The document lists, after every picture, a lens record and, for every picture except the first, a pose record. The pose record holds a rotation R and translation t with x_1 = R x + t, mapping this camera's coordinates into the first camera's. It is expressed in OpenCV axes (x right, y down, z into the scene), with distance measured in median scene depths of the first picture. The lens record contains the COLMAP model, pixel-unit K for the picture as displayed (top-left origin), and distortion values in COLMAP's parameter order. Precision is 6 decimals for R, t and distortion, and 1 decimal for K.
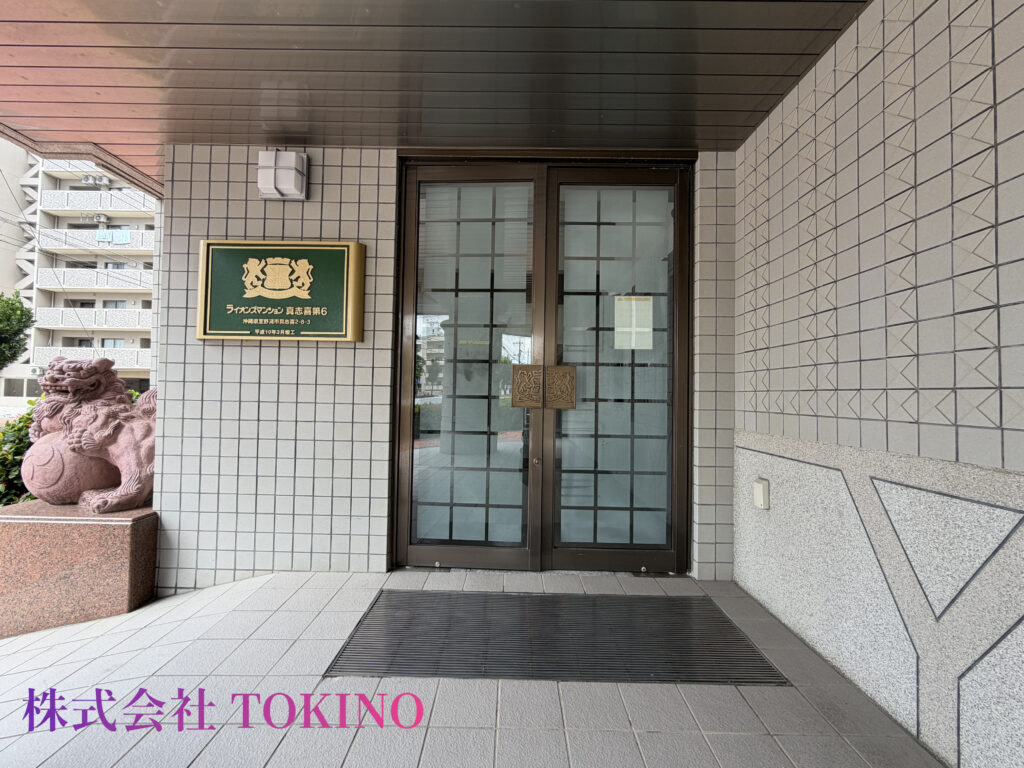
lens RADIAL K [[407.5, 0, 507.3], [0, 407.5, 381.6], [0, 0, 1]] dist [0.000347, -0.000186]
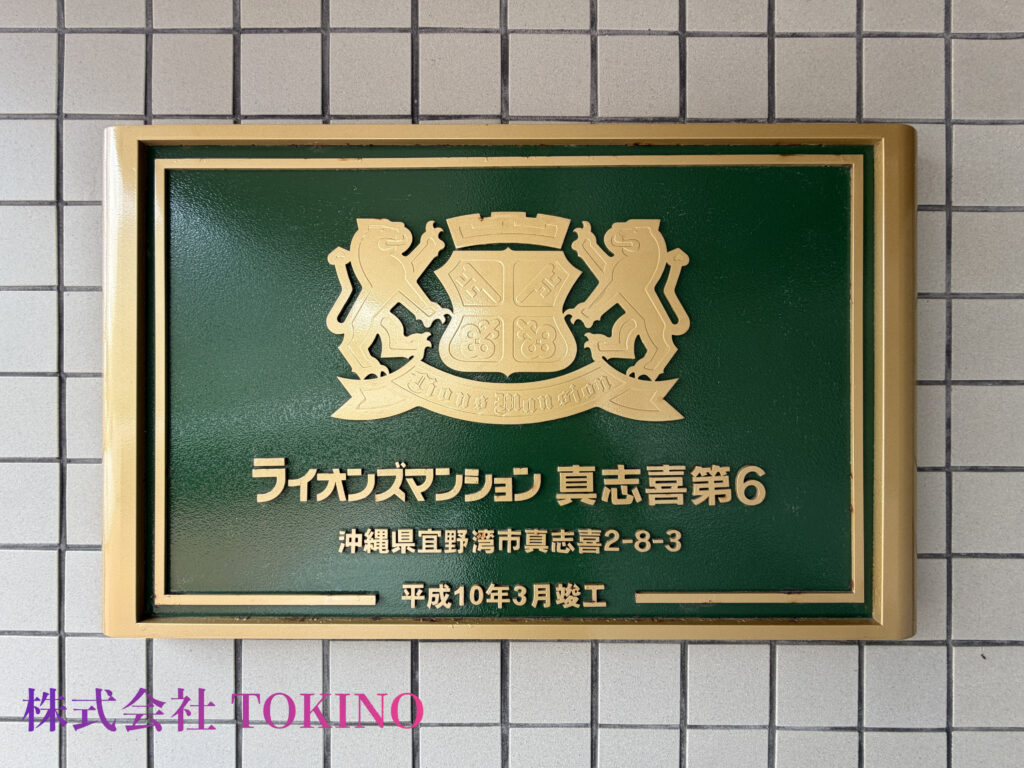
lens RADIAL K [[407.5, 0, 496.7], [0, 407.5, 385.7], [0, 0, 1]] dist [0.000347, -0.000186]
pose [[0.999889, -0.014769, 0.001742, -0.569465], [0.014716, 0.999519, 0.027304, -0.226997], [-0.002145, -0.027276, 0.999626, 0.803513]]
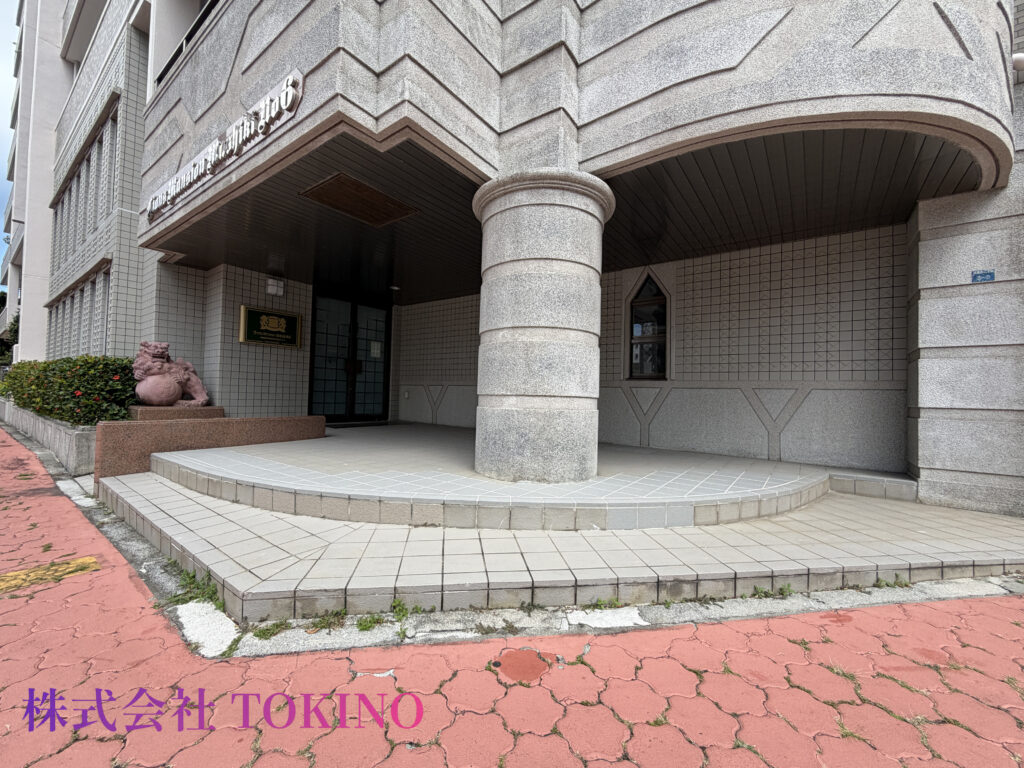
lens RADIAL K [[407.5, 0, 511.6], [0, 407.5, 386.3], [0, 0, 1]] dist [0.000347, -0.000186]
pose [[0.576281, 0.013317, 0.817143, -1.927666], [-0.041148, 0.999072, 0.012738, 0.079581], [-0.816215, -0.040964, 0.576294, -2.023669]]
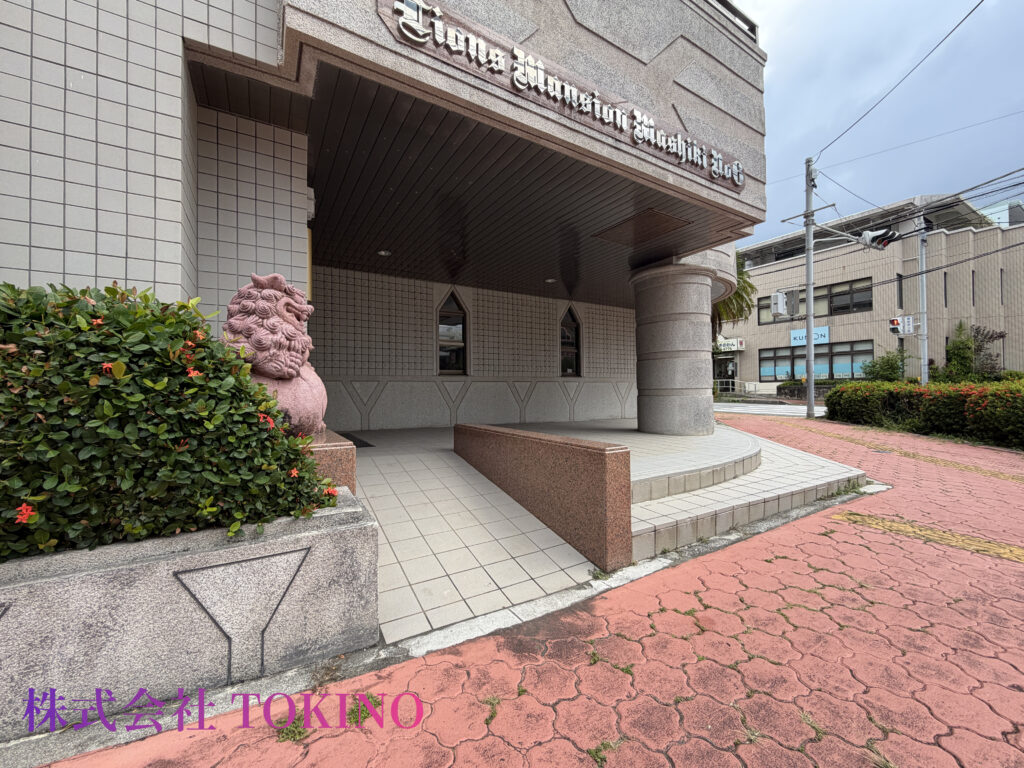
lens RADIAL K [[407.5, 0, 509.6], [0, 407.5, 382.6], [0, 0, 1]] dist [0.000347, -0.000186]
pose [[-0.529387, 0.005773, 0.848361, -2.280004], [-0.023202, 0.999504, -0.021280, 0.180008], [-0.848063, -0.030949, -0.528990, 1.108742]]
